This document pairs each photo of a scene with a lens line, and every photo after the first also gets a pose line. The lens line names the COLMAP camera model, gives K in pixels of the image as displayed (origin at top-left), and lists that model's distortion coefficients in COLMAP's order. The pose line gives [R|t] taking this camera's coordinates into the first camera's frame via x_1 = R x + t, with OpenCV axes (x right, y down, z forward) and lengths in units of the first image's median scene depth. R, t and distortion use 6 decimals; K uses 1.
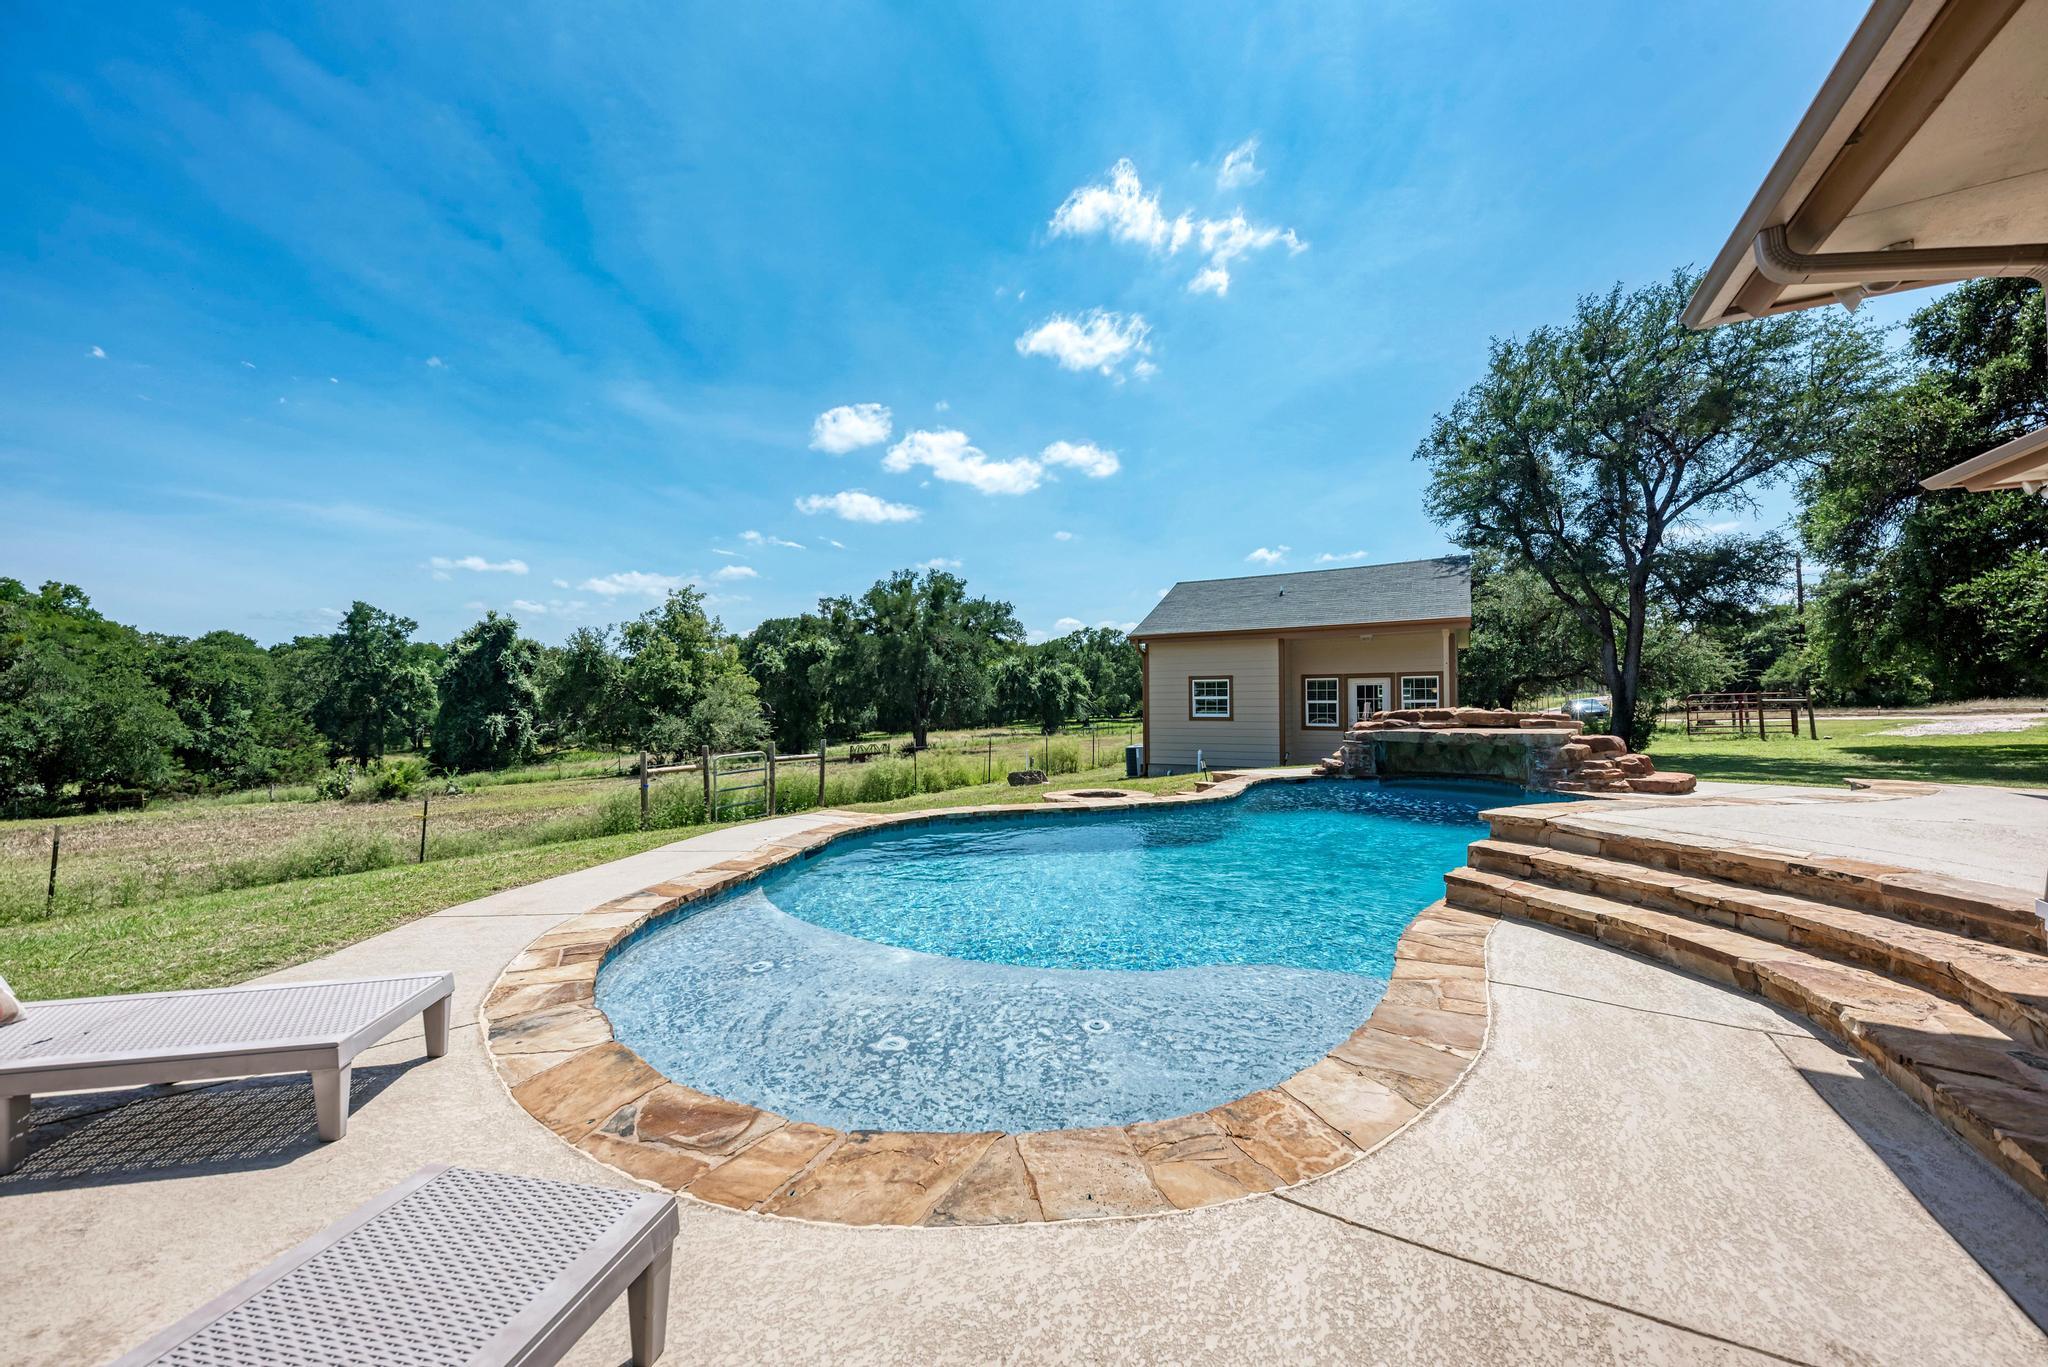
lens RADIAL K [[733.2, 0, 1020.9], [0, 733.2, 692.8], [0, 0, 1]] dist [0.028488, -0.010761]
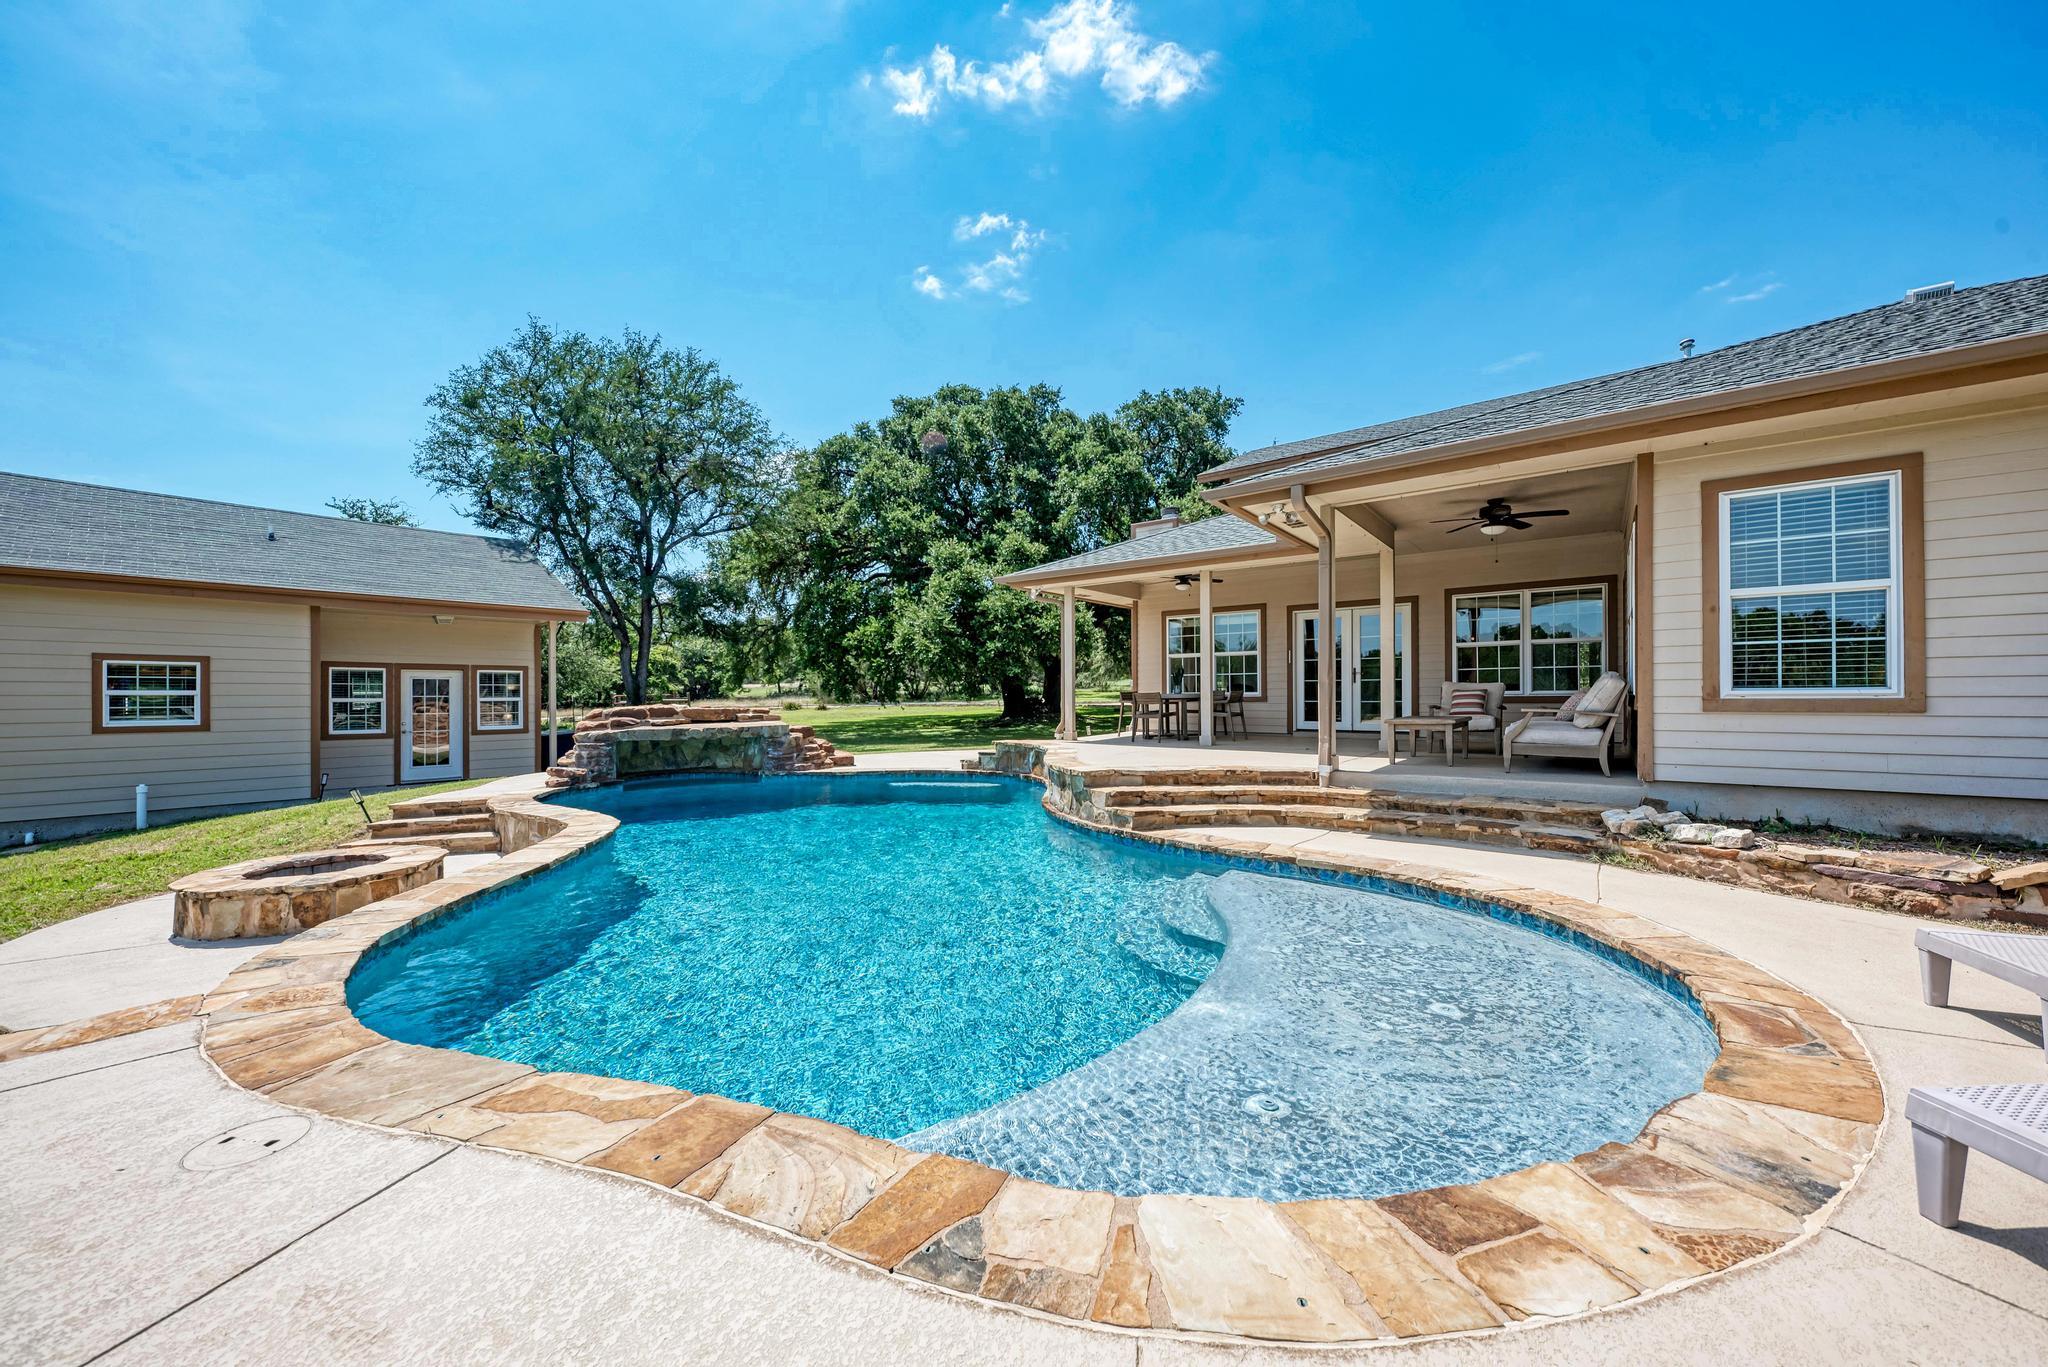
lens RADIAL K [[733.2, 0, 1020.9], [0, 733.2, 692.8], [0, 0, 1]] dist [0.028488, -0.010761]
pose [[0.142689, 0.012311, 0.989691, -0.219679], [-0.009702, 0.999892, -0.011040, 0.006738], [-0.989720, -0.008027, 0.142793, 0.242612]]
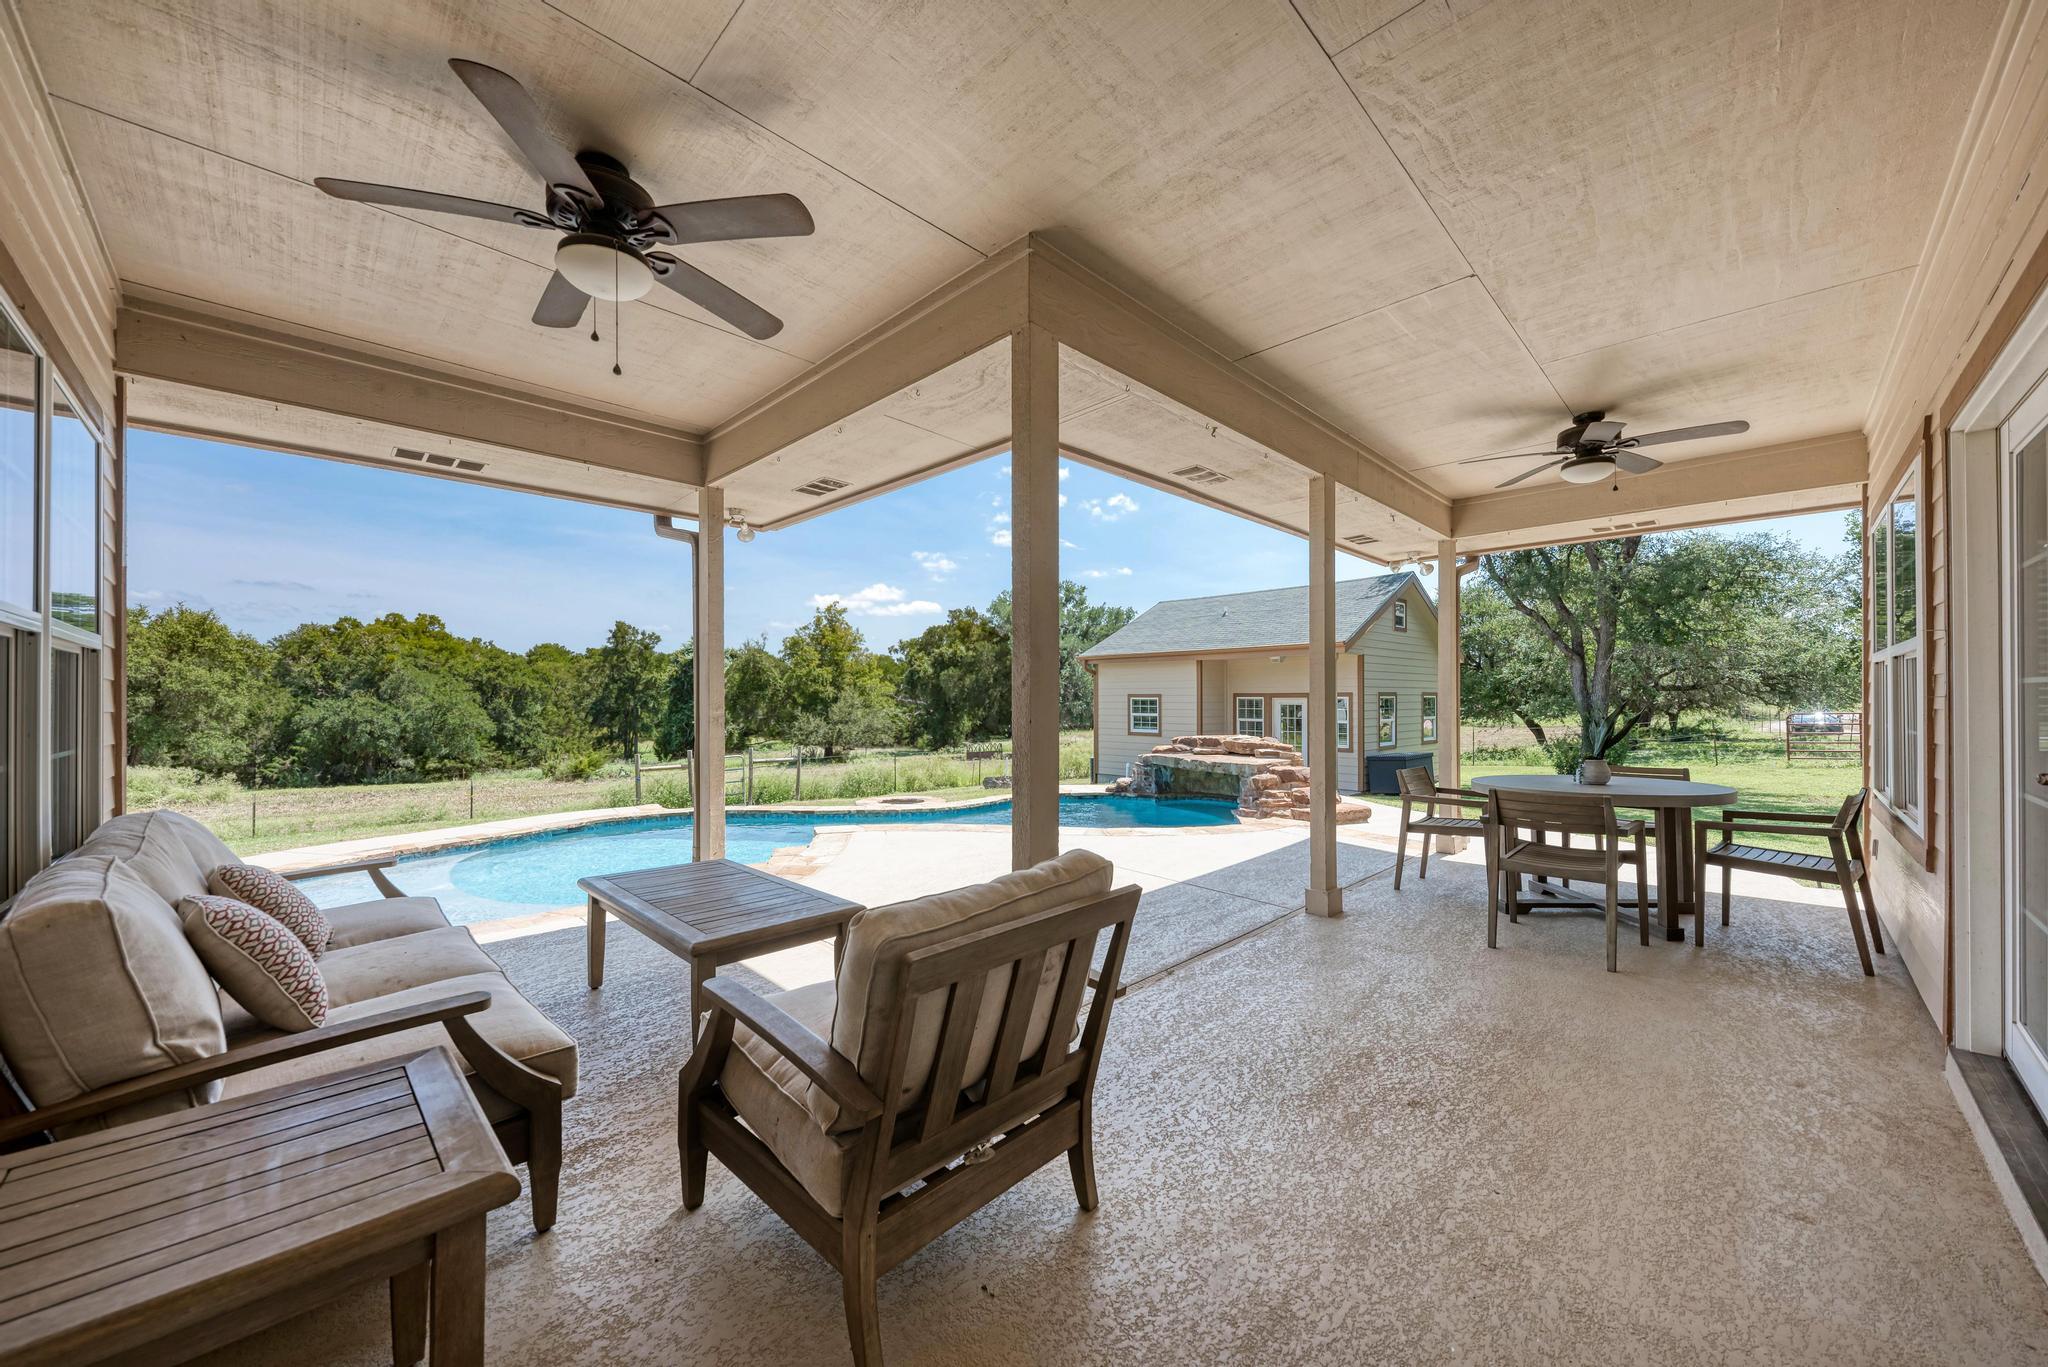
lens RADIAL K [[733.2, 0, 1020.9], [0, 733.2, 692.8], [0, 0, 1]] dist [0.028488, -0.010761]
pose [[0.961128, 0.004493, -0.276065, 0.375804], [-0.003096, 0.999980, 0.005496, -0.029739], [0.276084, -0.004427, 0.961123, -0.073586]]
